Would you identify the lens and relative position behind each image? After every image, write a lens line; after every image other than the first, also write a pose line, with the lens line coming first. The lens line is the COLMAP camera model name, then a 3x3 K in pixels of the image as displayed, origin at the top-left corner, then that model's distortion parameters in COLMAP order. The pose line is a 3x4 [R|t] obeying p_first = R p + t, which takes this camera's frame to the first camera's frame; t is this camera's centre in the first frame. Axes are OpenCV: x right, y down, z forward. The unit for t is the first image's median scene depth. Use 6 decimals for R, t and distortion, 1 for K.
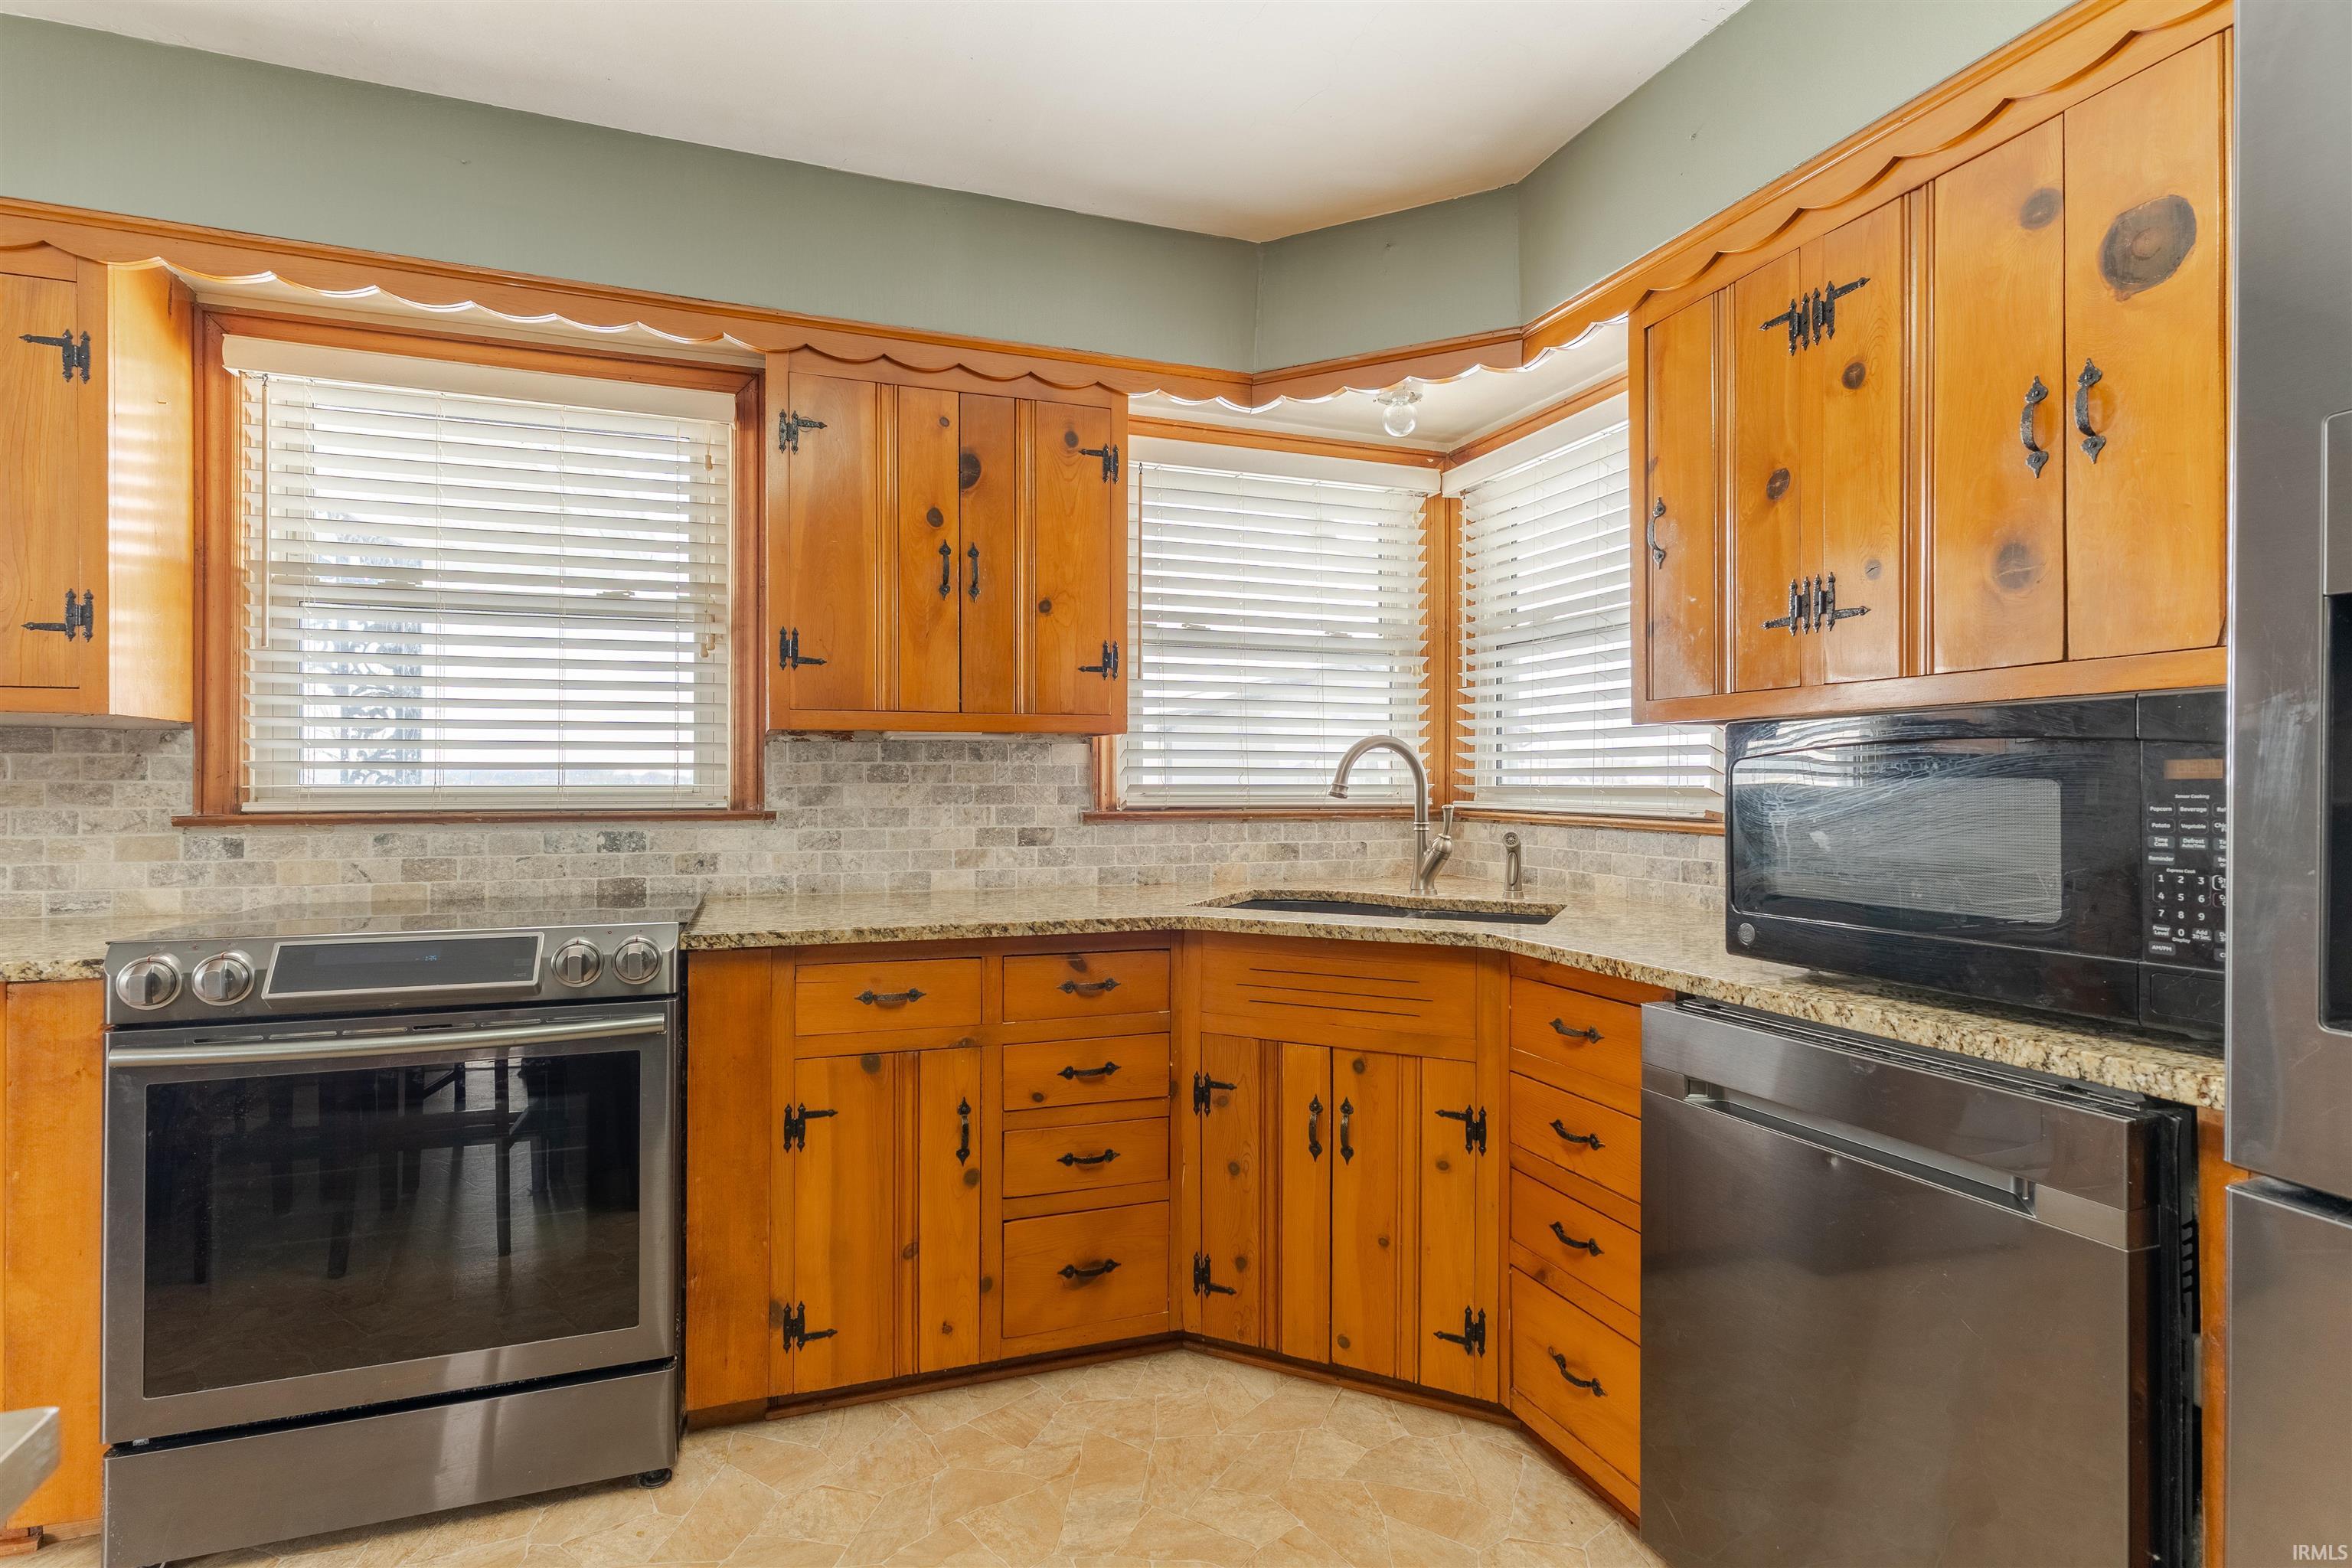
lens RADIAL K [[1141.7, 0, 1170.5], [0, 1141.7, 791.6], [0, 0, 1]] dist [-0.002190, 0.000357]
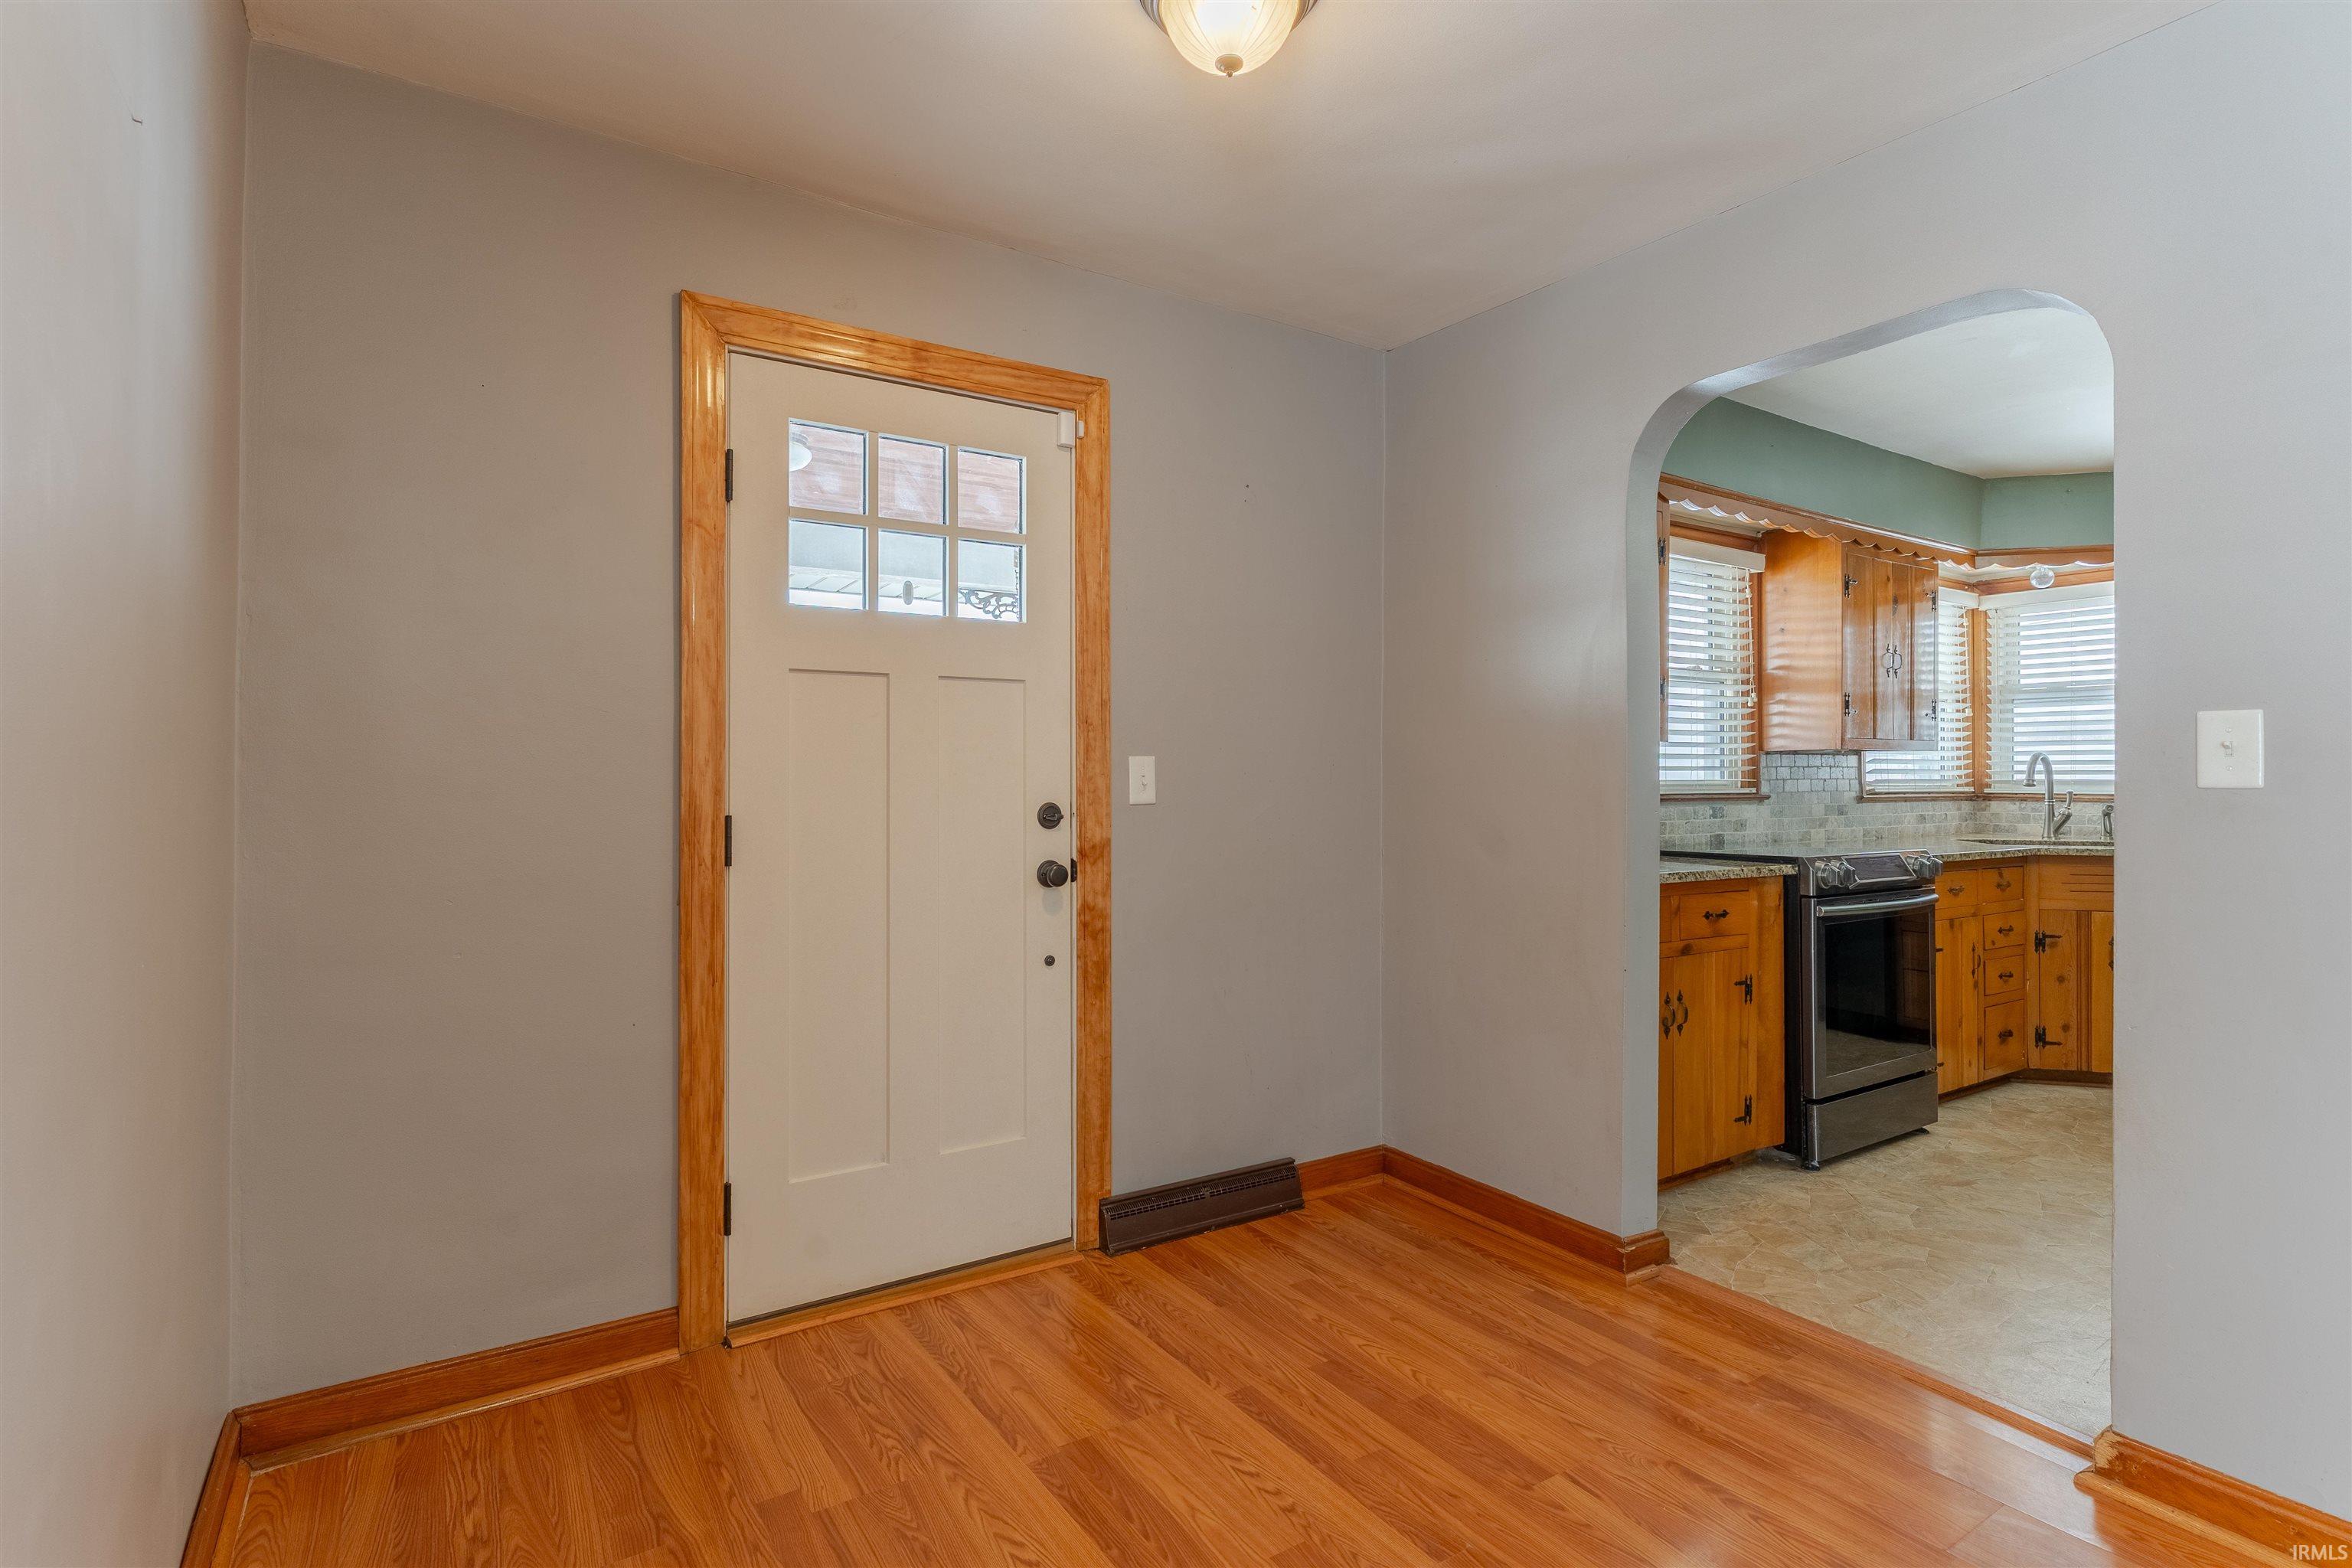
lens RADIAL K [[1141.7, 0, 1177.8], [0, 1141.7, 771.0], [0, 0, 1]] dist [-0.002190, 0.000357]
pose [[0.974765, 0.001790, 0.223227, -1.797837], [0.000700, 0.999938, -0.011075, -0.000559], [-0.223234, 0.010952, 0.974703, -0.537966]]
